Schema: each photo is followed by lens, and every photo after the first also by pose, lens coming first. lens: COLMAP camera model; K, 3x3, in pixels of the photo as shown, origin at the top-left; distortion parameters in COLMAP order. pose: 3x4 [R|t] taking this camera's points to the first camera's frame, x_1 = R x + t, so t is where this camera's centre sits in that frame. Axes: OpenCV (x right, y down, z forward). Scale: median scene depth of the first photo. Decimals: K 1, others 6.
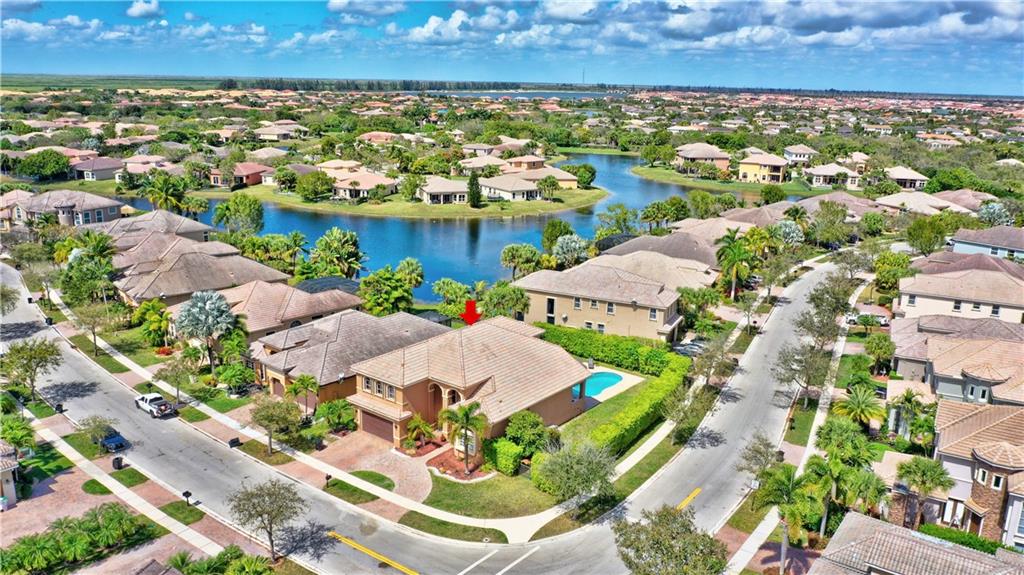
lens RADIAL K [[794.8, 0, 510.9], [0, 794.8, 291.5], [0, 0, 1]] dist [-0.026809, 0.015689]
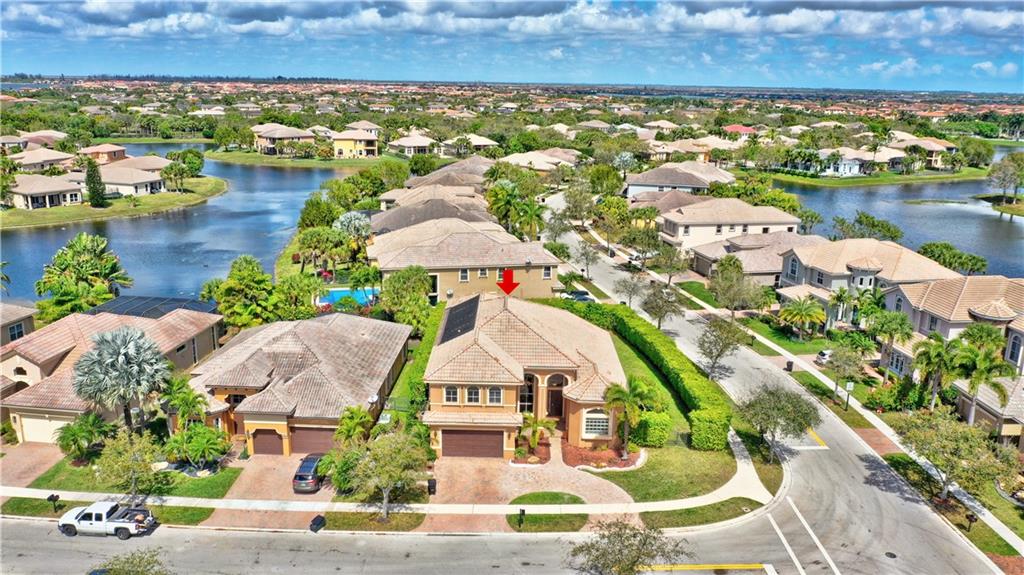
lens RADIAL K [[794.8, 0, 509.8], [0, 794.8, 281.2], [0, 0, 1]] dist [-0.026809, 0.015689]
pose [[0.791221, -0.157728, 0.590839, -0.197335], [0.156921, 0.986181, 0.053127, -0.008758], [-0.591054, 0.050680, 0.805038, 0.113679]]
